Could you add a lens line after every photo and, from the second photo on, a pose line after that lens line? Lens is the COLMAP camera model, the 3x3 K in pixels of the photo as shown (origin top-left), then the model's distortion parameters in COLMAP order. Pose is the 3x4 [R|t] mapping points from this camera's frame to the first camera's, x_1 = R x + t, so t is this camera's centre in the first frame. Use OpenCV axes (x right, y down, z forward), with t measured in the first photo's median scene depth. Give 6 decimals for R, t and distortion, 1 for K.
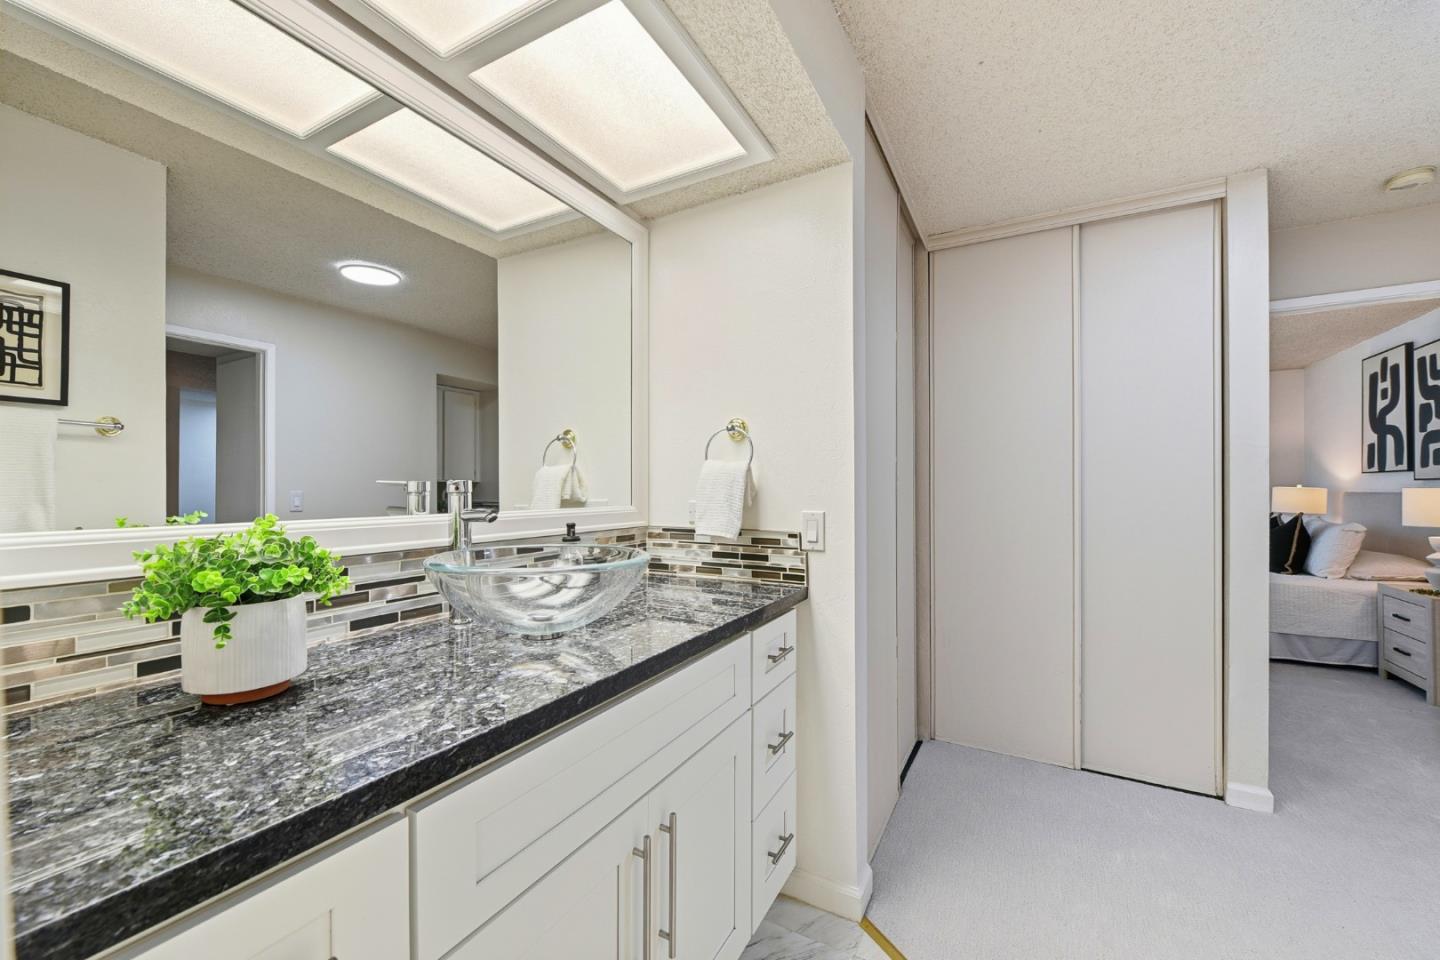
lens RADIAL K [[579.9, 0, 714.9], [0, 579.9, 482.9], [0, 0, 1]] dist [-0.008898, -0.000309]
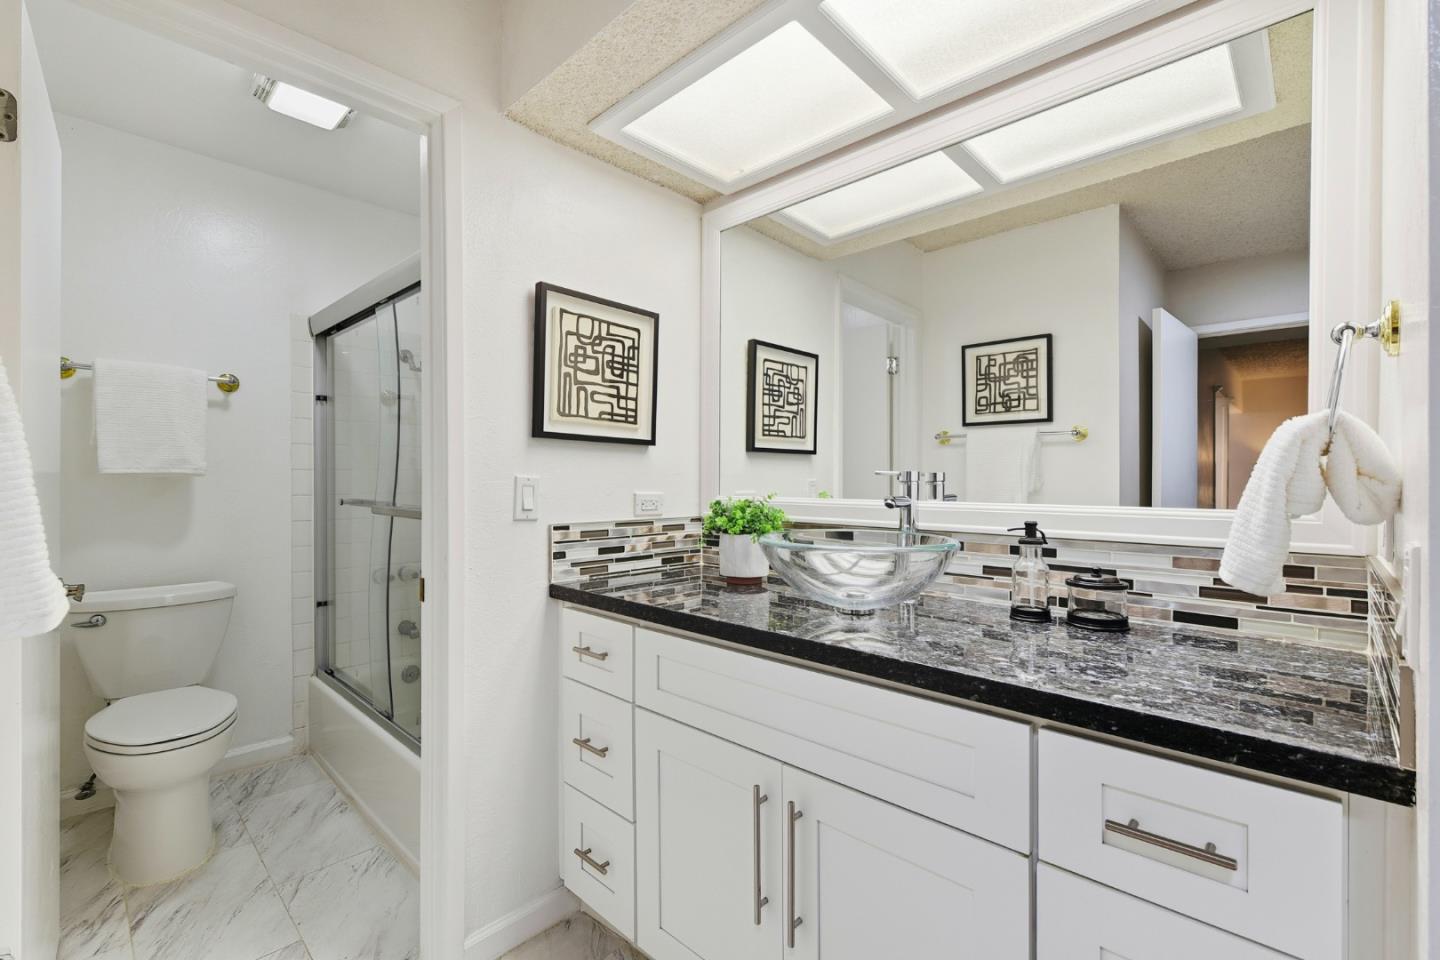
lens RADIAL K [[624.4, 0, 716.8], [0, 624.4, 482.3], [0, 0, 1]] dist [-0.000963, -0.000275]
pose [[-0.256776, -0.001458, -0.966470, 0.552263], [-0.000931, 0.999999, -0.001262, 0.014399], [0.966471, 0.000576, -0.256777, 0.635250]]
